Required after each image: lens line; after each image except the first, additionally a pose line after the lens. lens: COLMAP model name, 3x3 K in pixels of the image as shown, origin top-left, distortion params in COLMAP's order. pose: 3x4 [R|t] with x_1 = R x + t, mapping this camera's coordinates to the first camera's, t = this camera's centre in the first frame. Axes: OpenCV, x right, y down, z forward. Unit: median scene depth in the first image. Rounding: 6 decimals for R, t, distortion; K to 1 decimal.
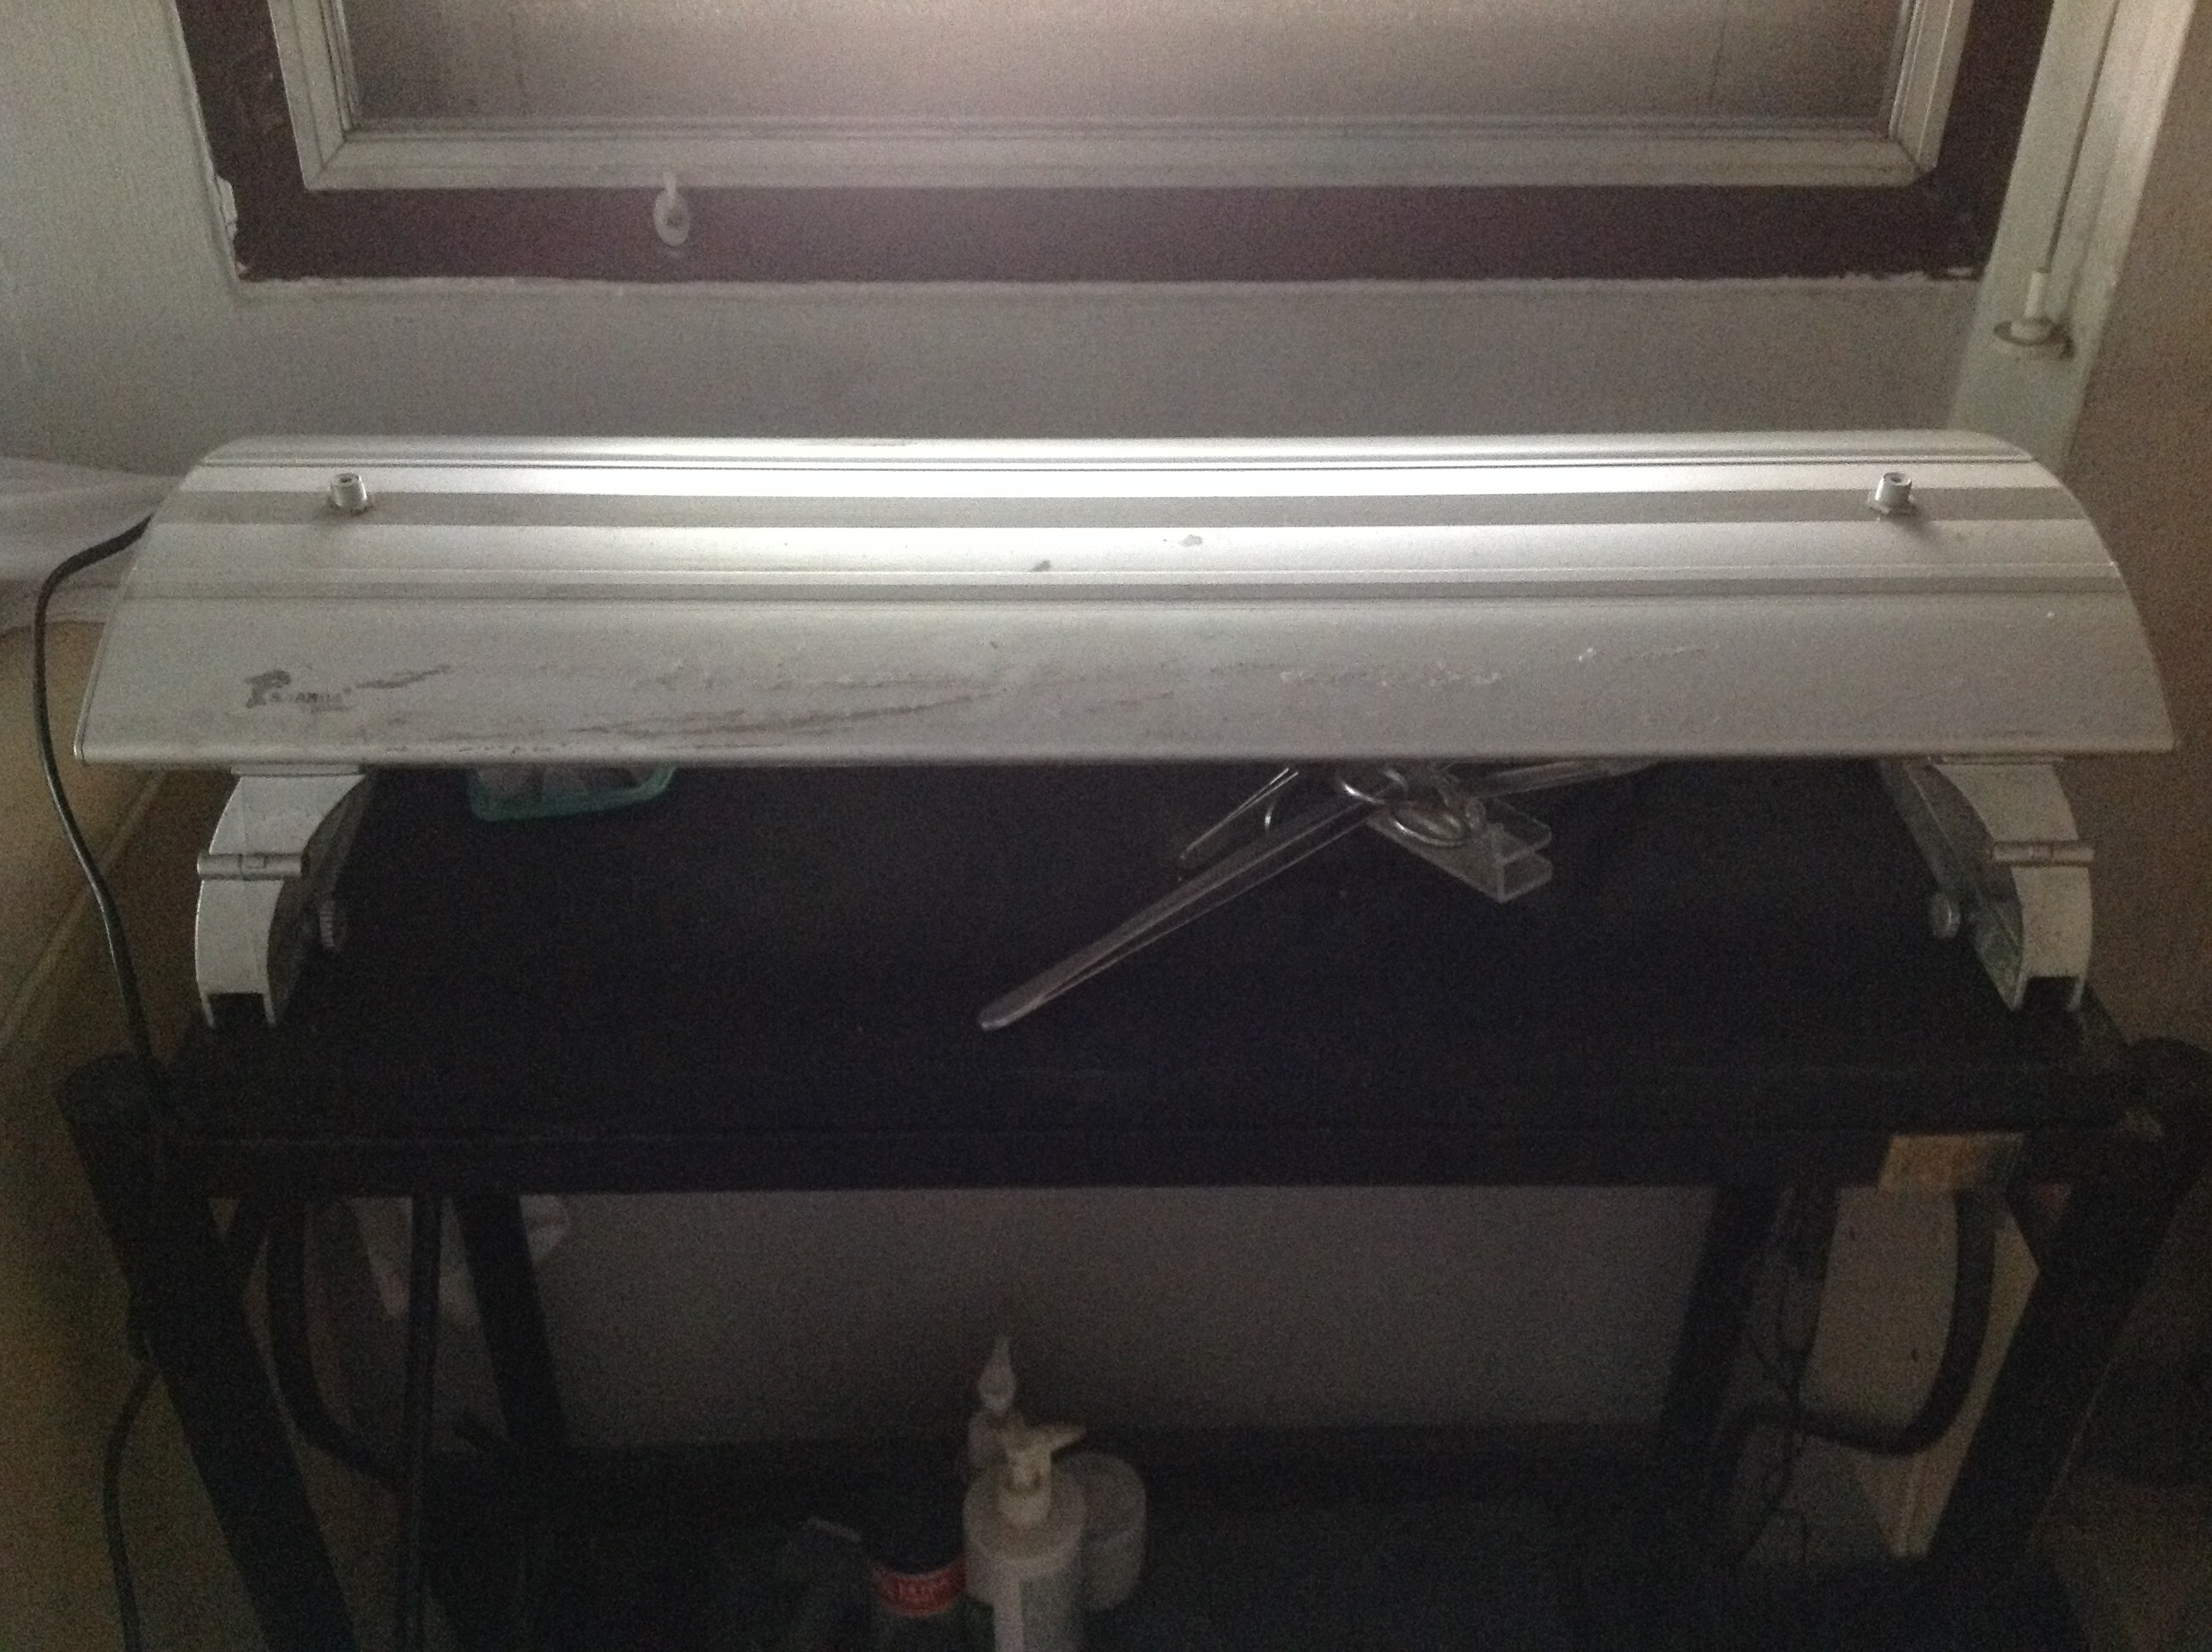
lens RADIAL K [[2286.8, 0, 1107.5], [0, 2286.8, 831.2], [0, 0, 1]] dist [0.077014, 0.000000]
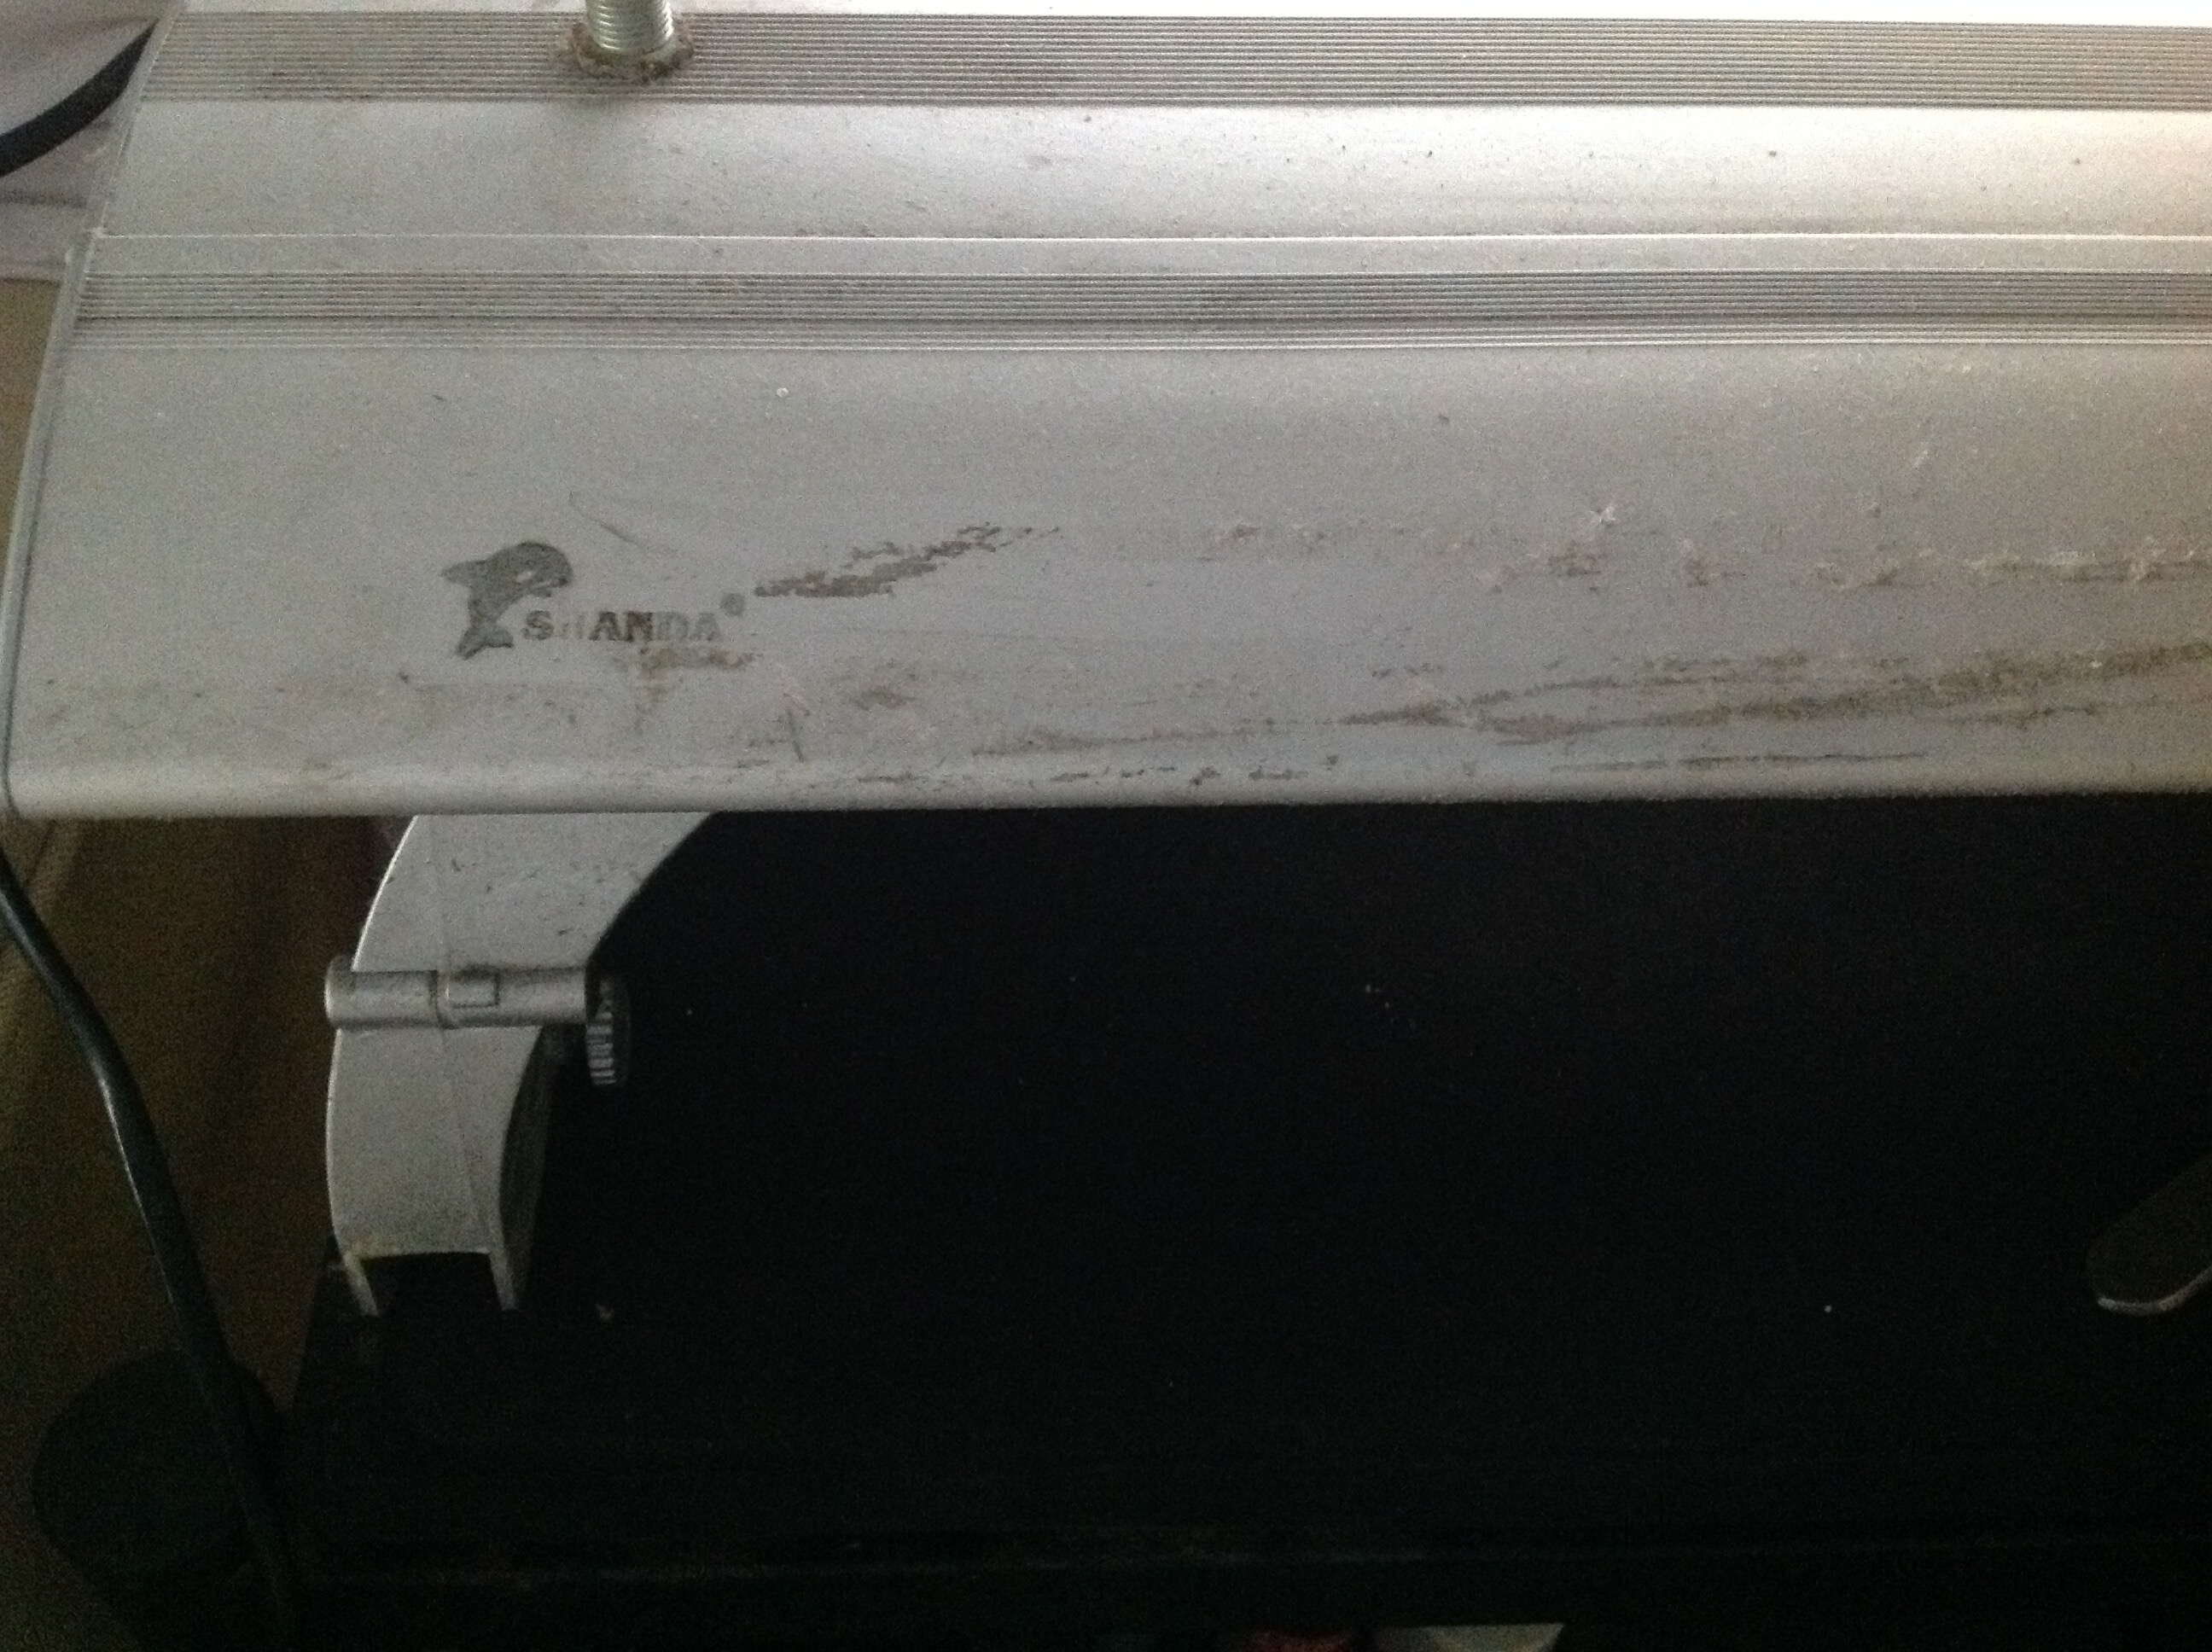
lens RADIAL K [[2286.8, 0, 1128.3], [0, 2286.8, 820.5], [0, 0, 1]] dist [0.077014, 0.000000]
pose [[0.999615, -0.003696, 0.027513, -0.275314], [-0.001999, 0.978936, 0.204158, -0.100871], [-0.027688, -0.204135, 0.978551, 0.634241]]
